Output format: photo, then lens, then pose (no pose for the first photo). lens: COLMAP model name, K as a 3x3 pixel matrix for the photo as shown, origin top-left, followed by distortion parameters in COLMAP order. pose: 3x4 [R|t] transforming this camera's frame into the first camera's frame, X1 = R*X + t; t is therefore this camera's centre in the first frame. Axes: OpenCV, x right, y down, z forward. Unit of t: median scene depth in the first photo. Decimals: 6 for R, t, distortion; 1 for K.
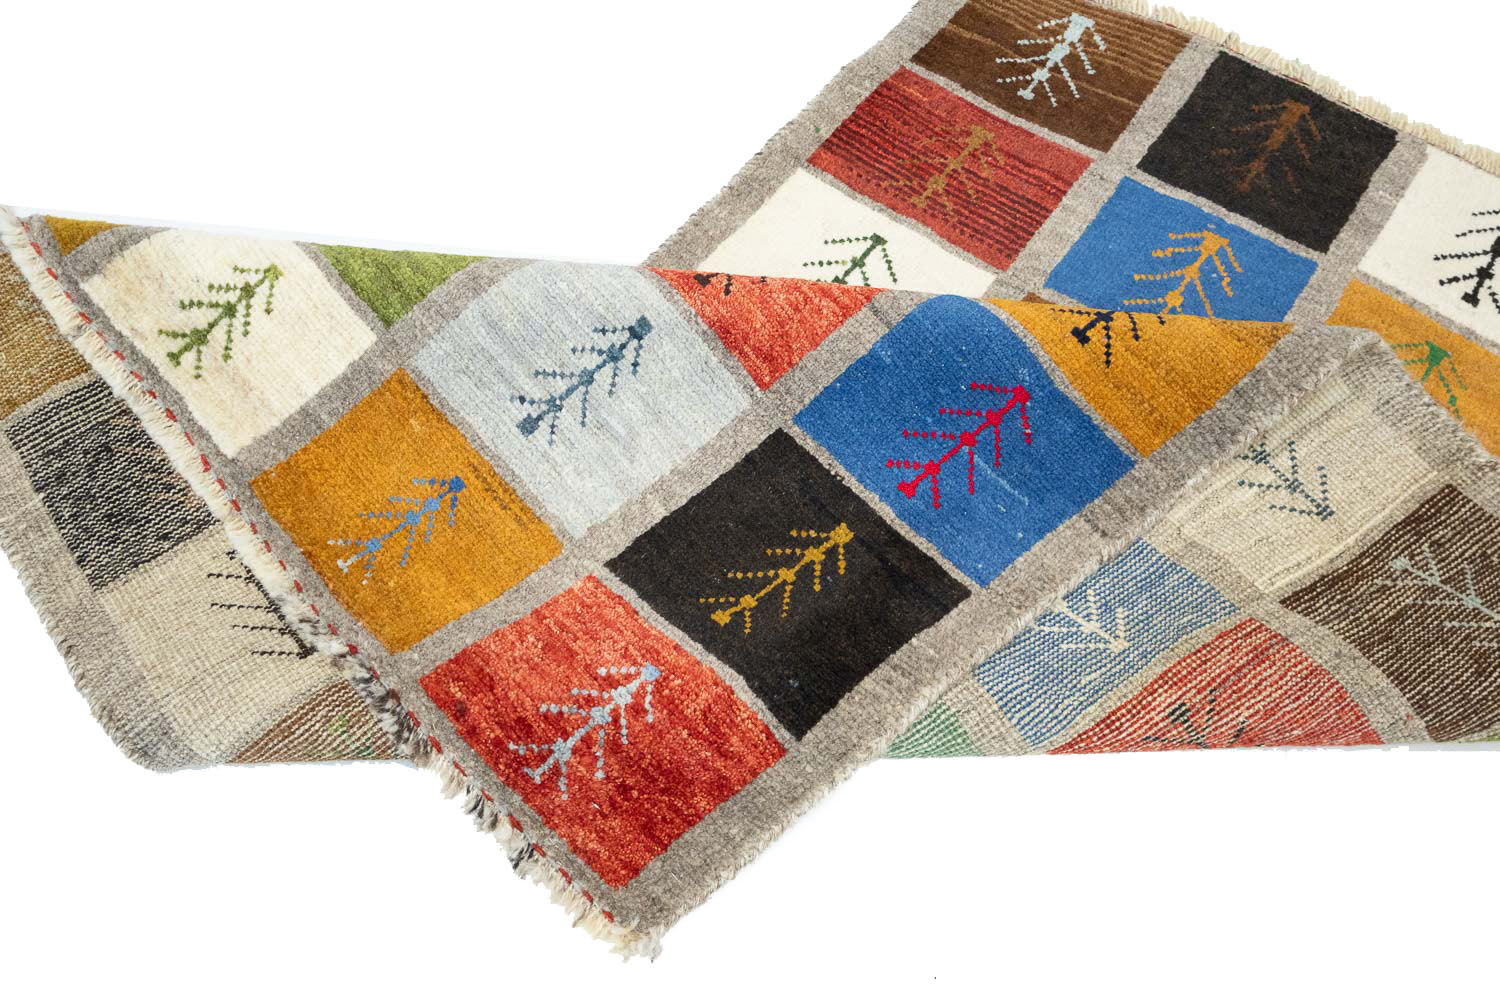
lens RADIAL K [[1370.5, 0, 742.0], [0, 1370.5, 470.5], [0, 0, 1]] dist [-0.029825, -0.006145]
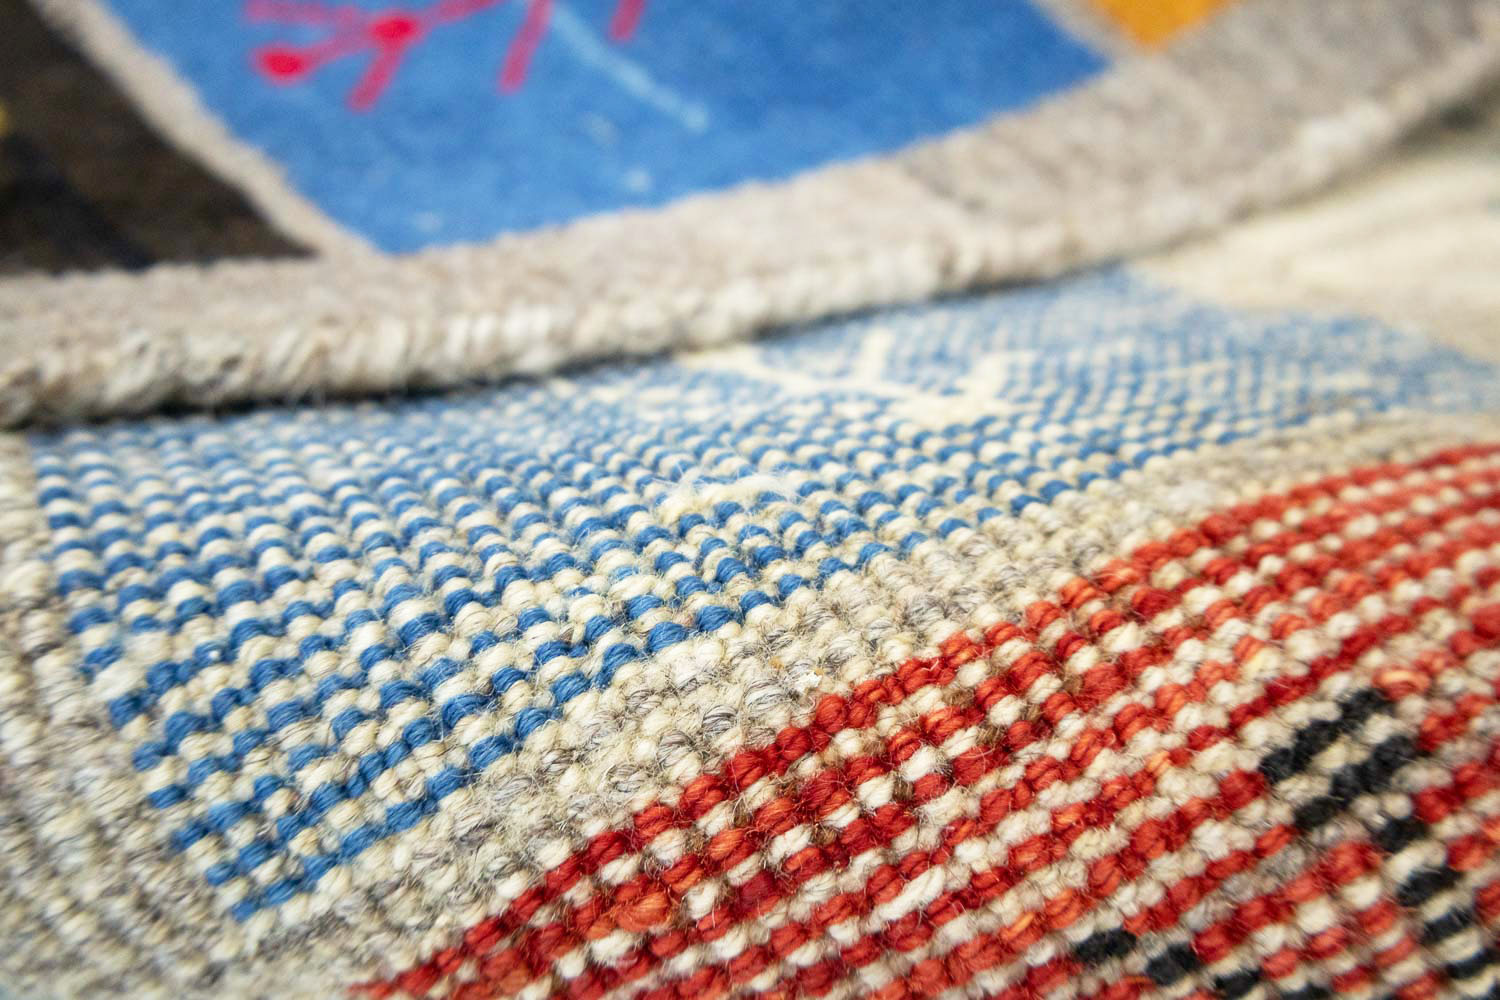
lens RADIAL K [[1354.6, 0, 750.0], [0, 1354.6, 500.0], [0, 0, 1]] dist [-0.014259, -0.004128]
pose [[0.993995, 0.091607, -0.059850, 0.266083], [-0.107114, 0.926381, -0.361033, 0.206298], [0.022371, 0.365276, 0.930631, 0.861428]]
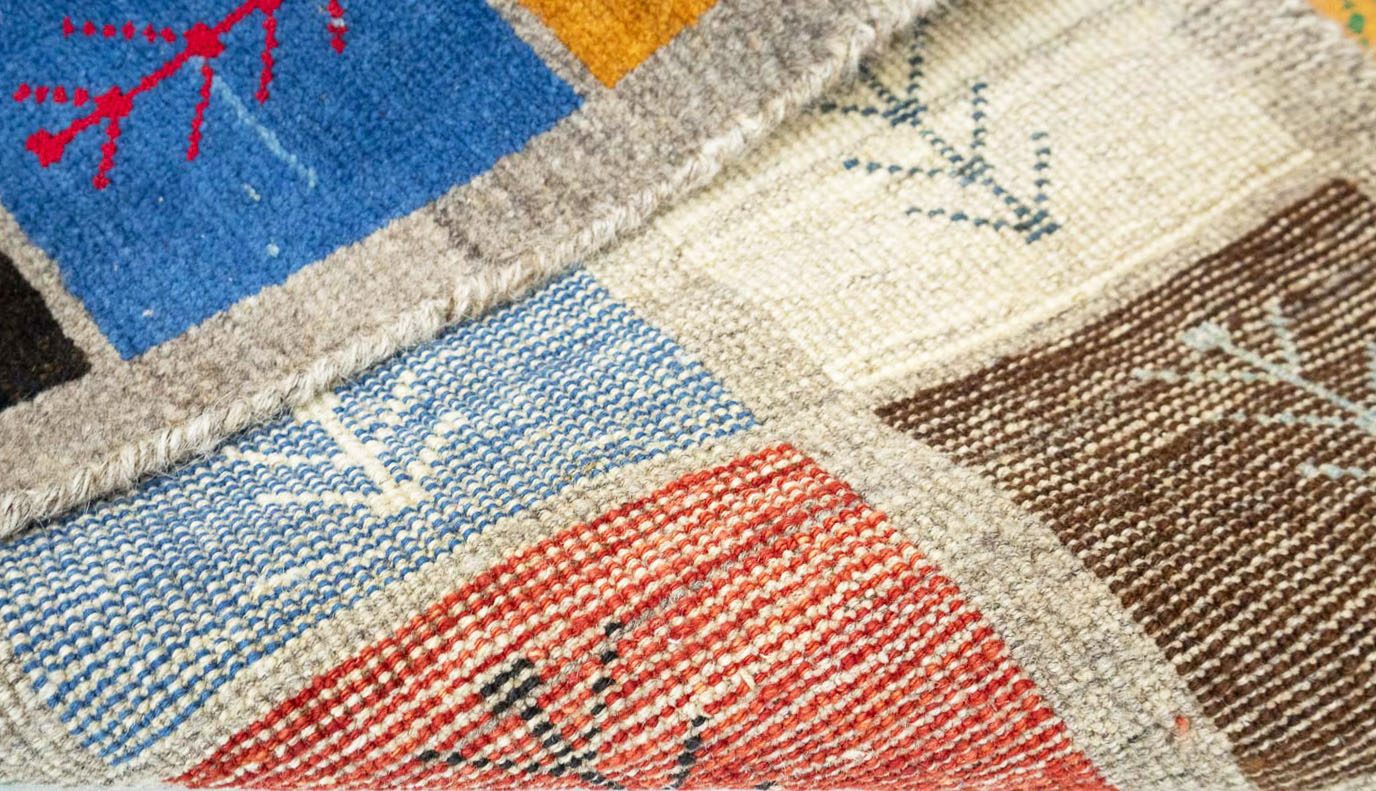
lens RADIAL K [[1380.7, 0, 663.0], [0, 1380.7, 401.2], [0, 0, 1]] dist [-0.050591, 0.026352]
pose [[0.999224, 0.024232, -0.031062, 0.365411], [-0.025232, 0.999161, -0.032244, 0.113812], [0.030254, 0.033003, 0.998997, 0.640781]]
